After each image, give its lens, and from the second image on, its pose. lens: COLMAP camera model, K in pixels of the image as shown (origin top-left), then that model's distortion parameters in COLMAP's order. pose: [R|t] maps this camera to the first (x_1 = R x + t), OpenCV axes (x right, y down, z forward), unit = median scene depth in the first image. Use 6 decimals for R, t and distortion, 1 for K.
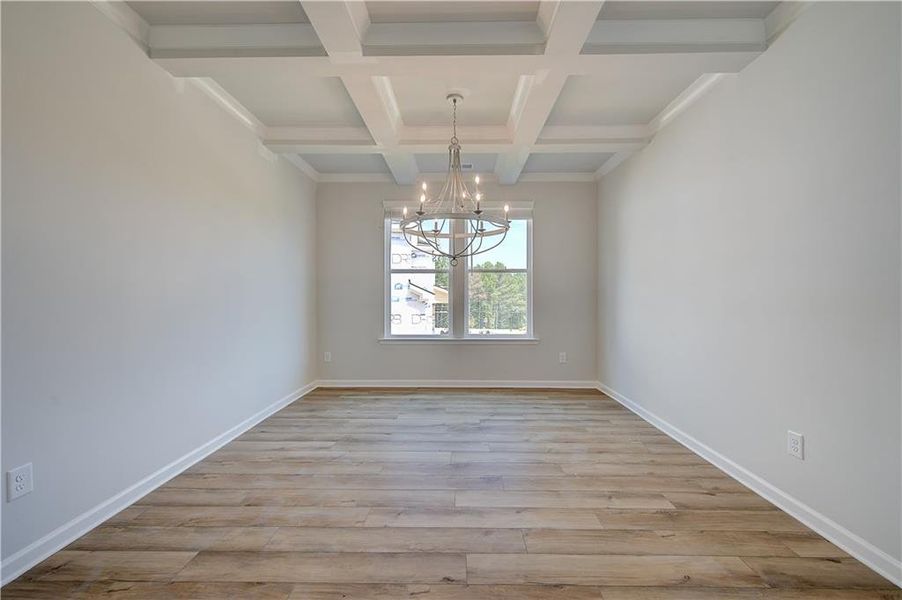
lens RADIAL K [[359.0, 0, 451.0], [0, 359.0, 300.0], [0, 0, 1]] dist [0.009938, -0.004961]
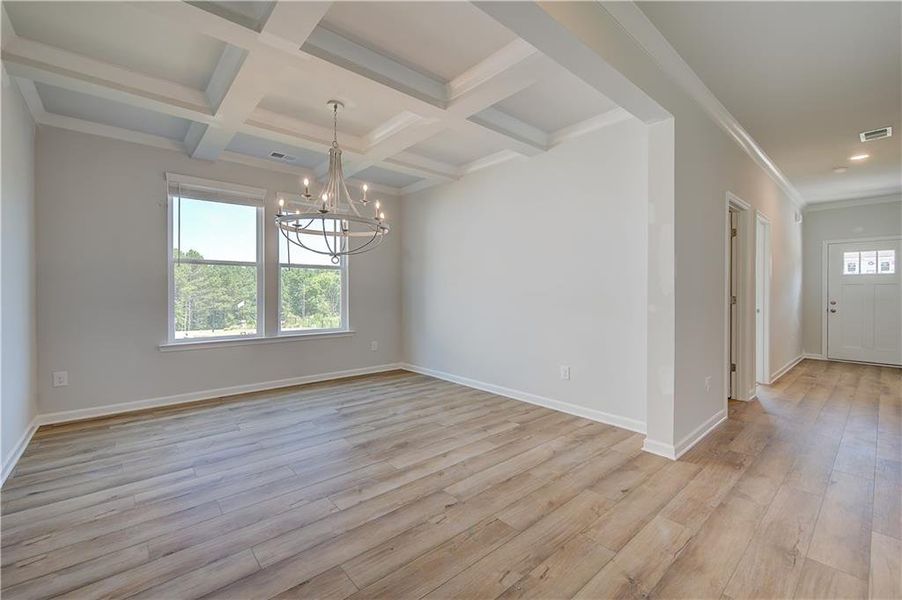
lens RADIAL K [[326.3, 0, 475.6], [0, 326.3, 295.2], [0, 0, 1]] dist [0.000779, -0.000026]
pose [[0.770810, -0.005614, 0.637040, -0.320453], [0.005416, 0.999983, 0.002260, -0.001912], [-0.637042, 0.001708, 0.770827, 0.003665]]
